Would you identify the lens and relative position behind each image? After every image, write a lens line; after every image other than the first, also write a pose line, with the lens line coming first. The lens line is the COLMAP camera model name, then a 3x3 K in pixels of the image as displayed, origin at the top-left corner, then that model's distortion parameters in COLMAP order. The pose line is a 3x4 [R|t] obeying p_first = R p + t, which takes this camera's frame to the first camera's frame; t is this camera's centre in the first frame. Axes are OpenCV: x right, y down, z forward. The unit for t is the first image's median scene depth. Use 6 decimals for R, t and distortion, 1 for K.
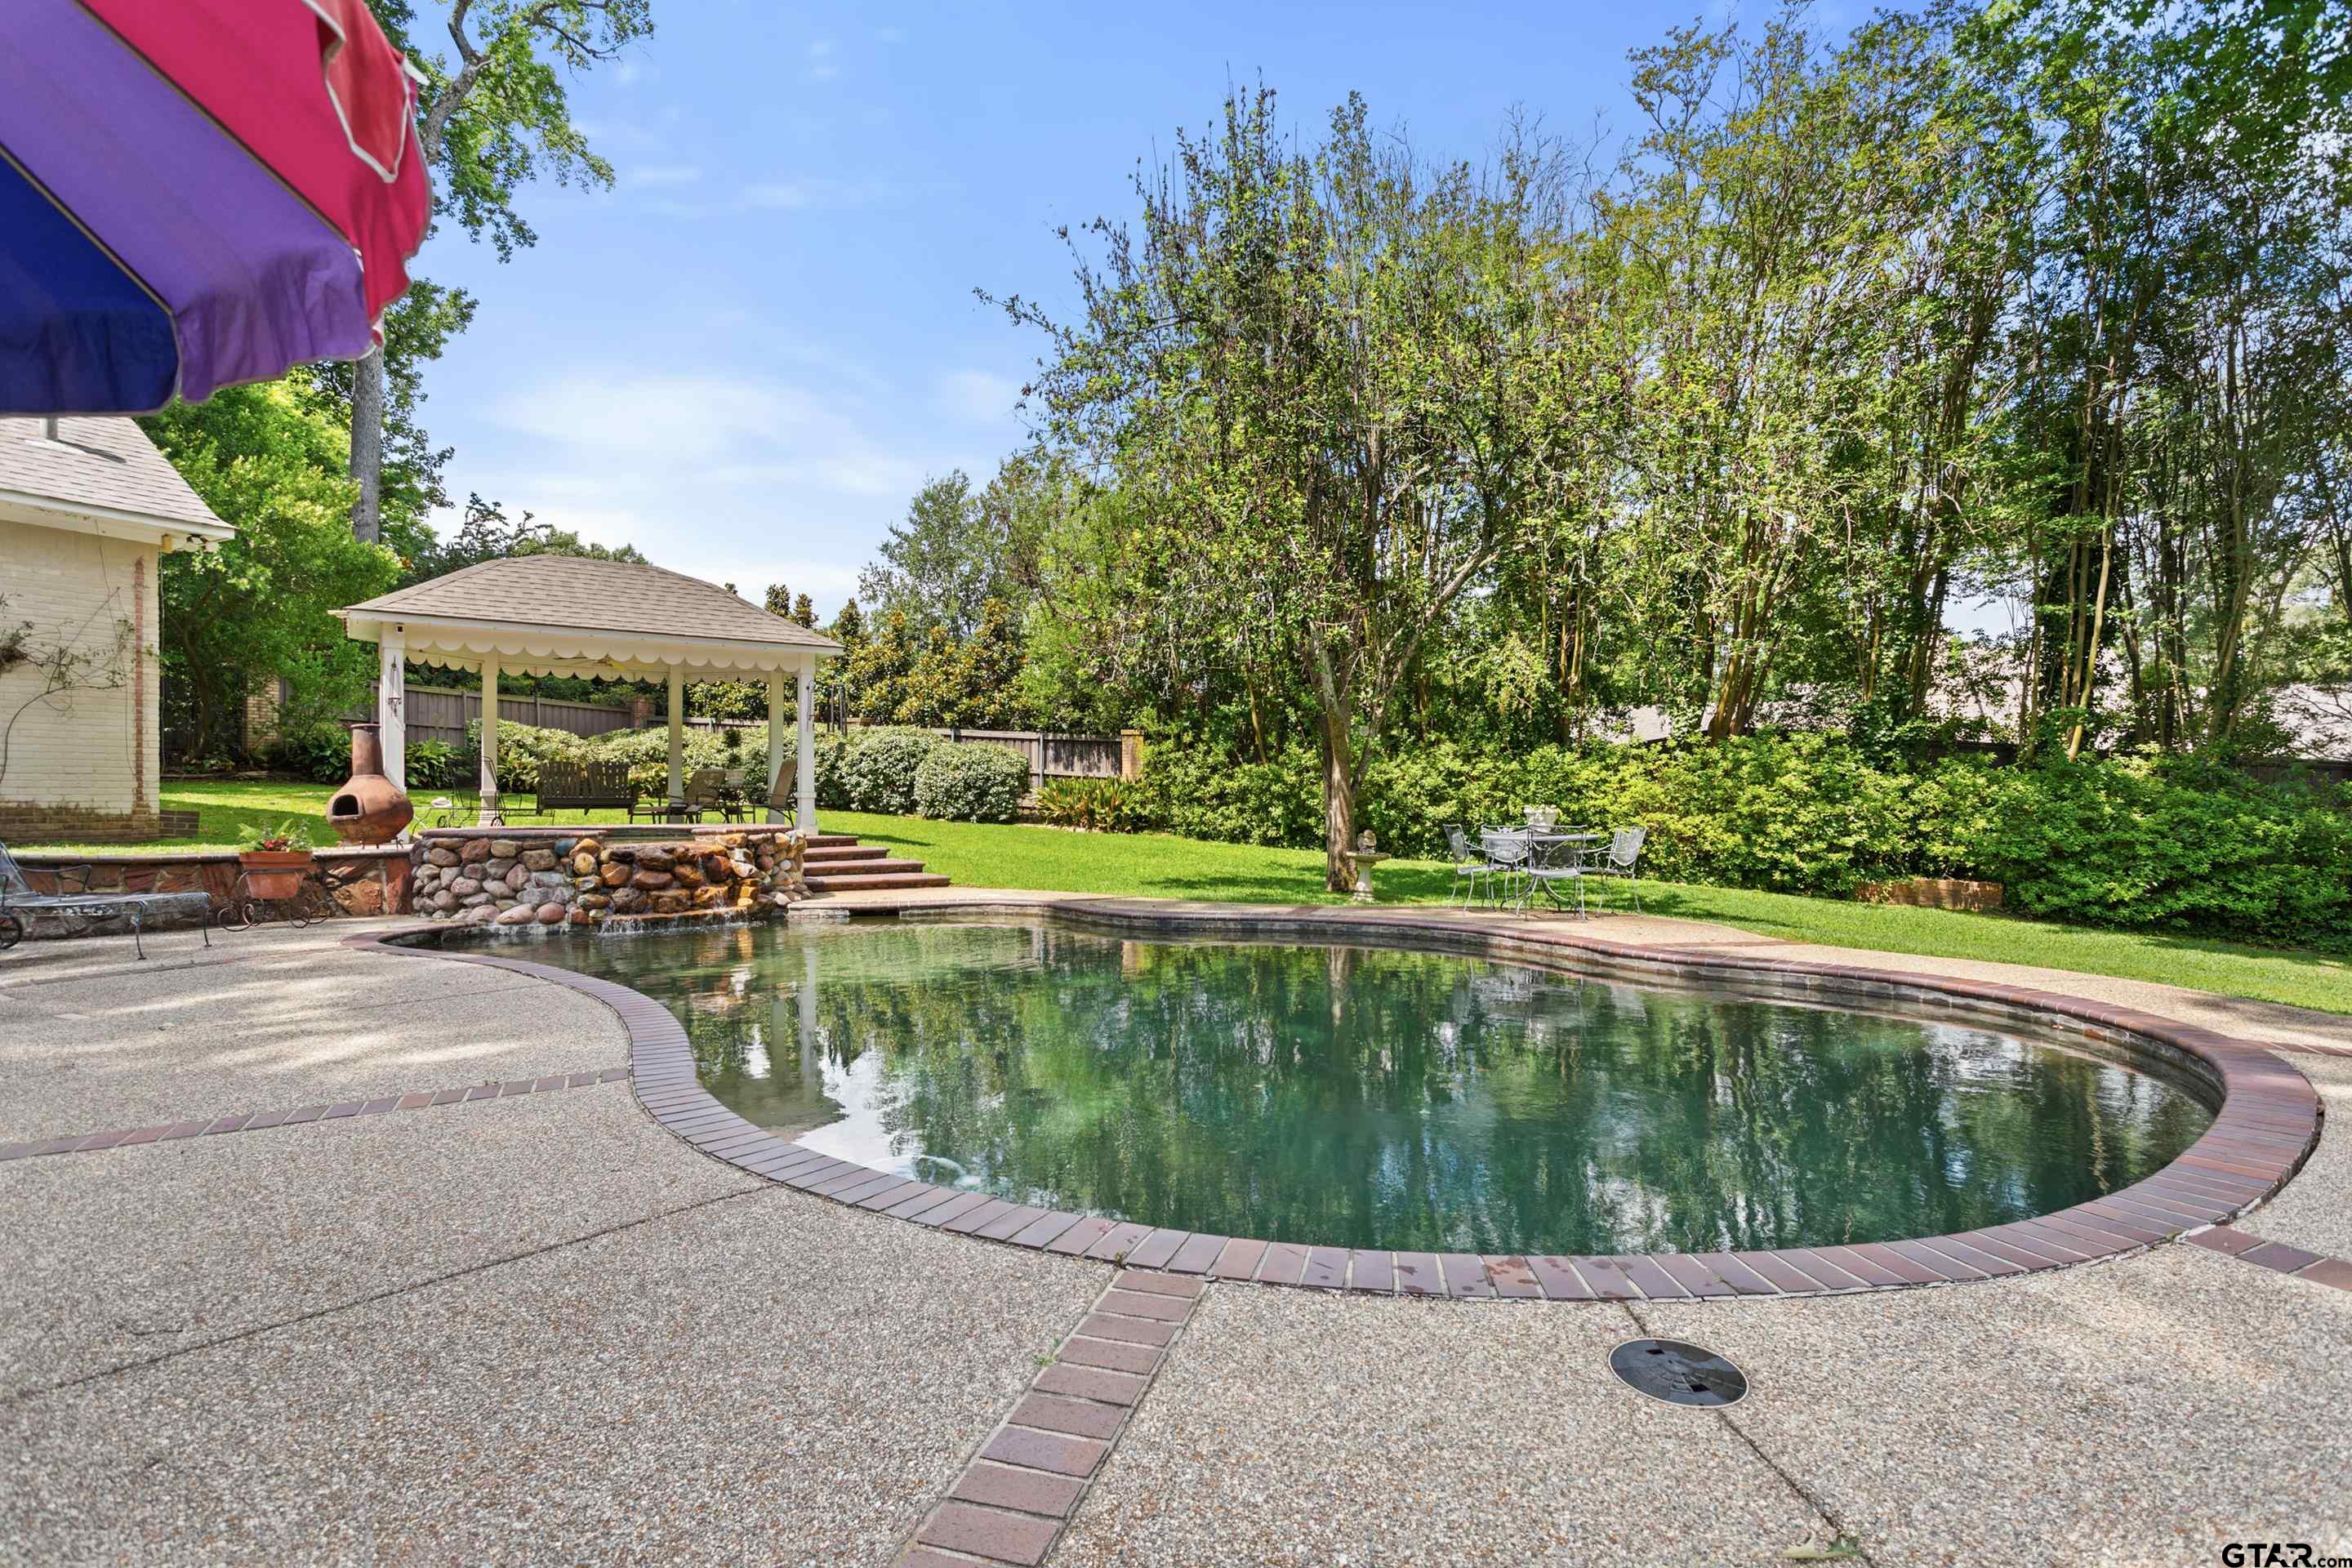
lens RADIAL K [[1151.8, 0, 1200.8], [0, 1151.8, 787.2], [0, 0, 1]] dist [0.001387, 0.000224]
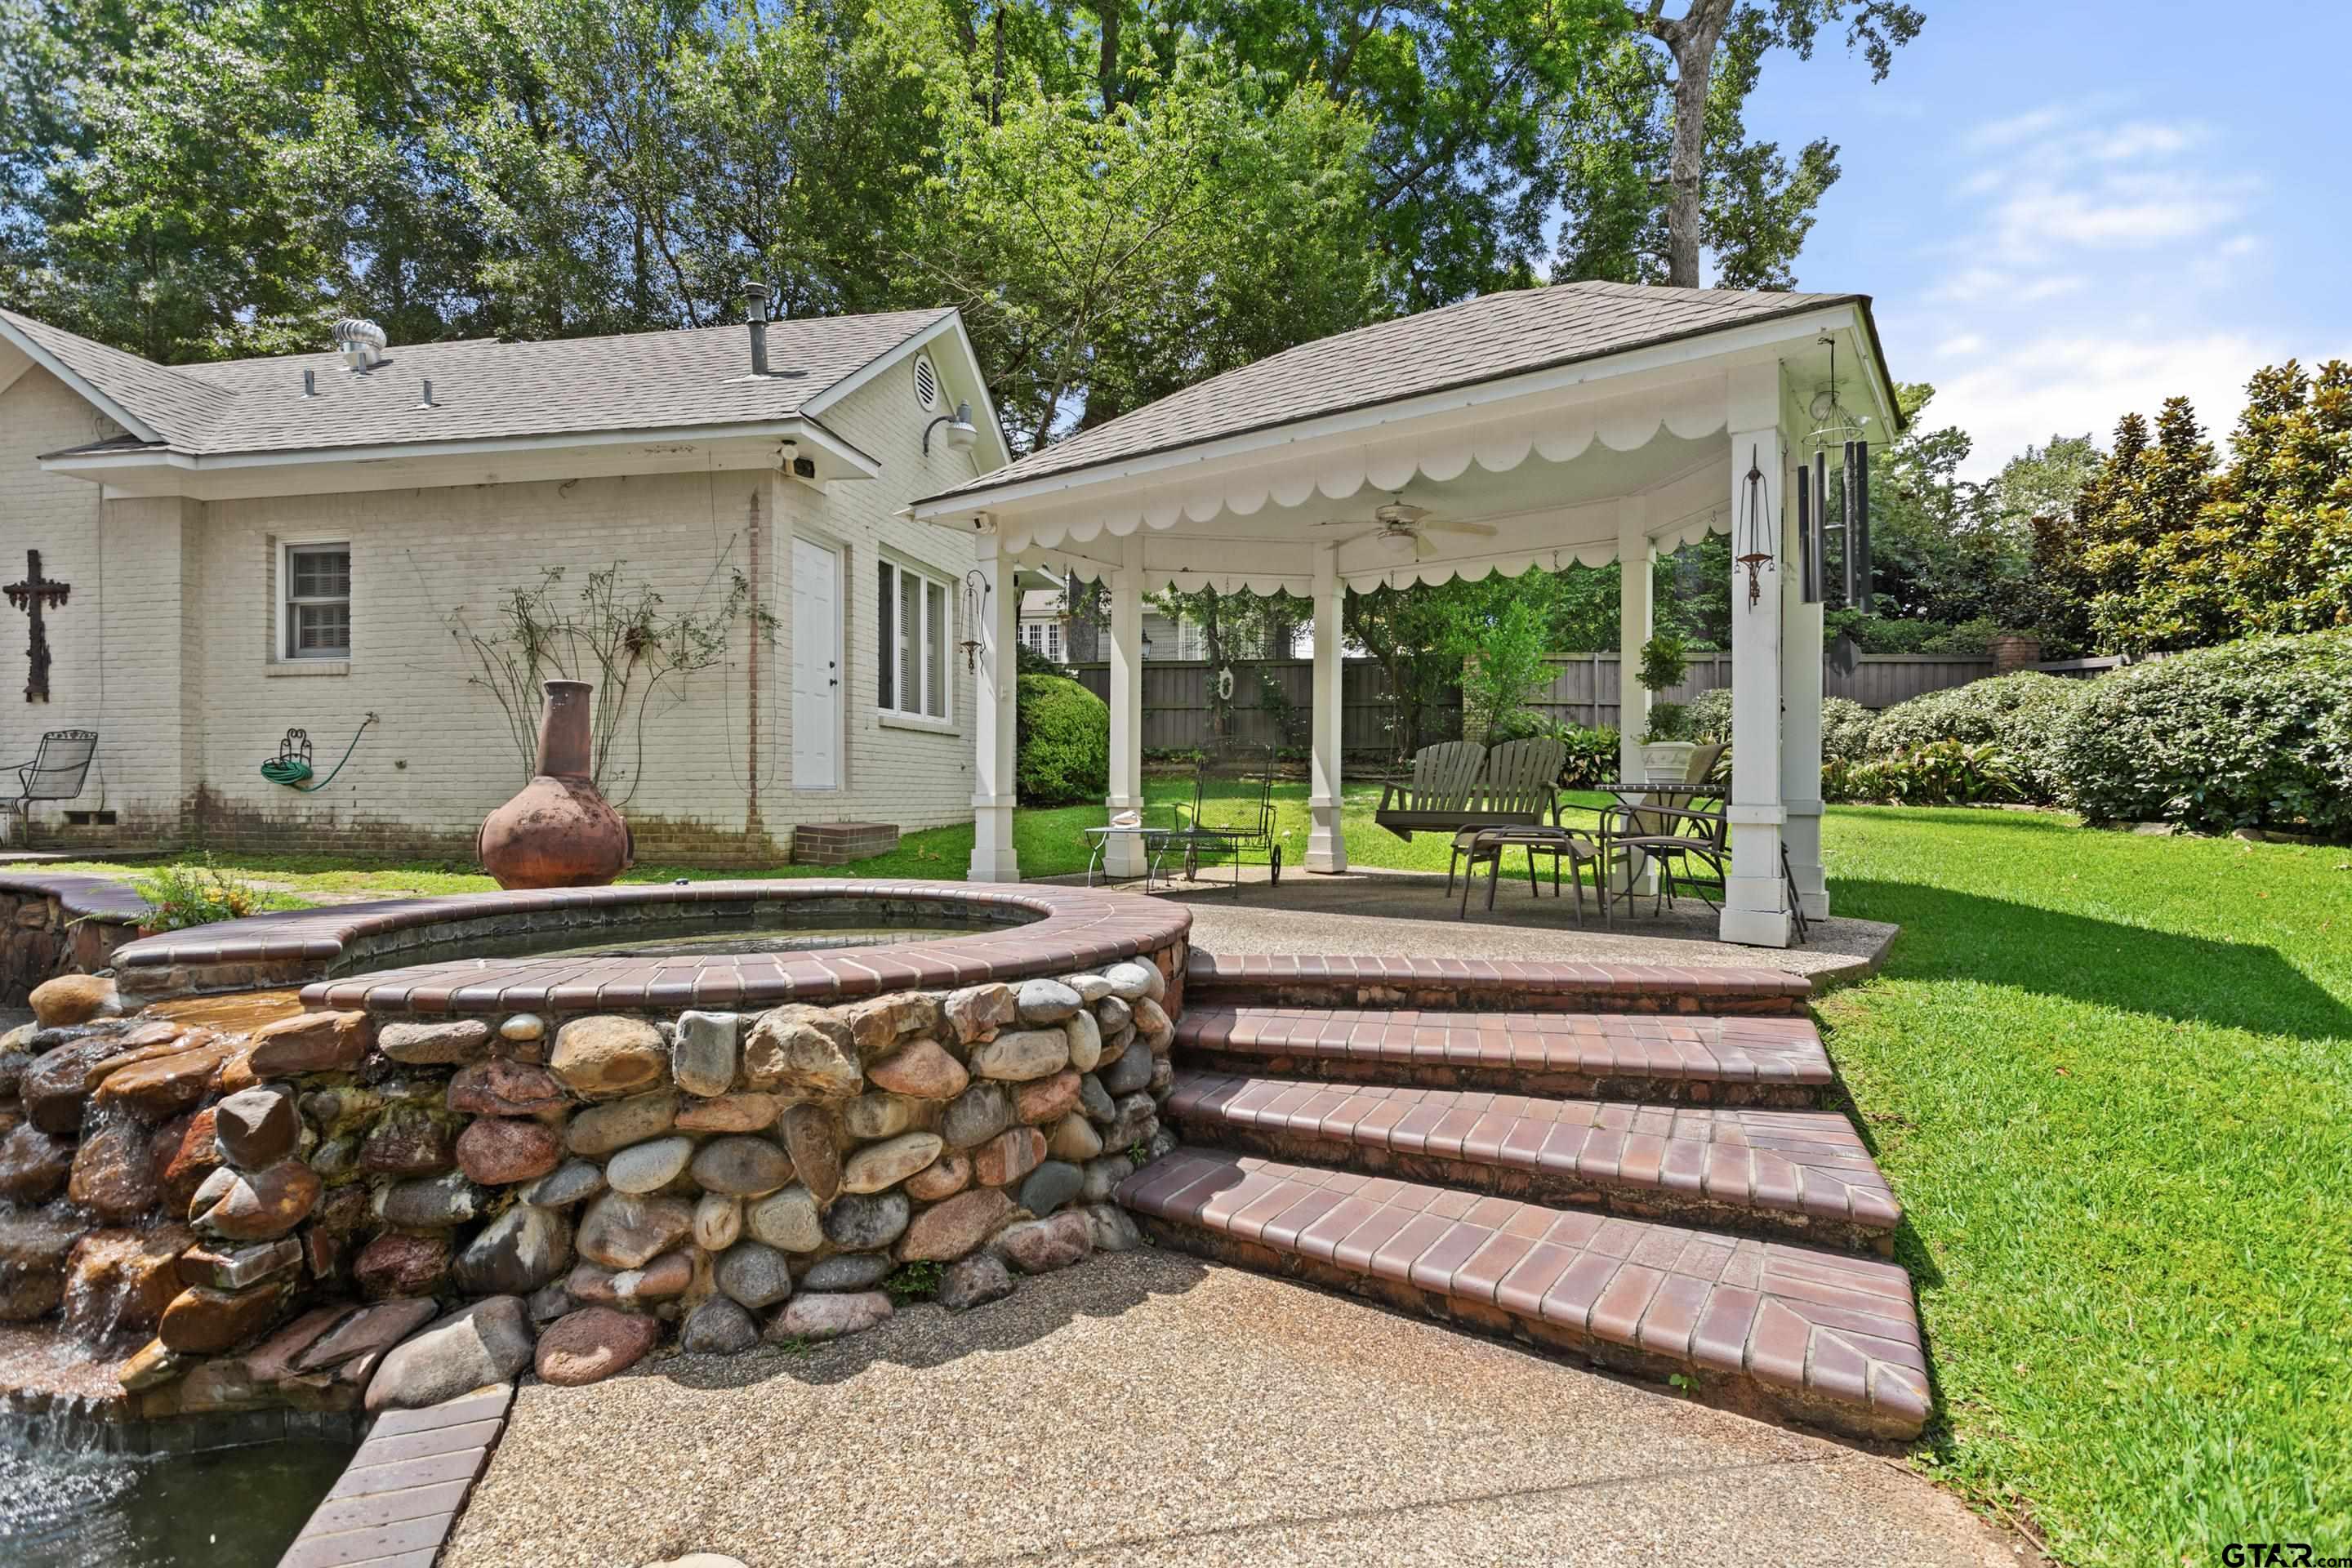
lens RADIAL K [[1151.8, 0, 1200.8], [0, 1151.8, 787.2], [0, 0, 1]] dist [0.001387, 0.000224]
pose [[0.318102, -0.005827, -0.948038, -0.057633], [0.009257, 0.999953, -0.003040, -0.000606], [0.948011, -0.007809, 0.318141, 0.473967]]
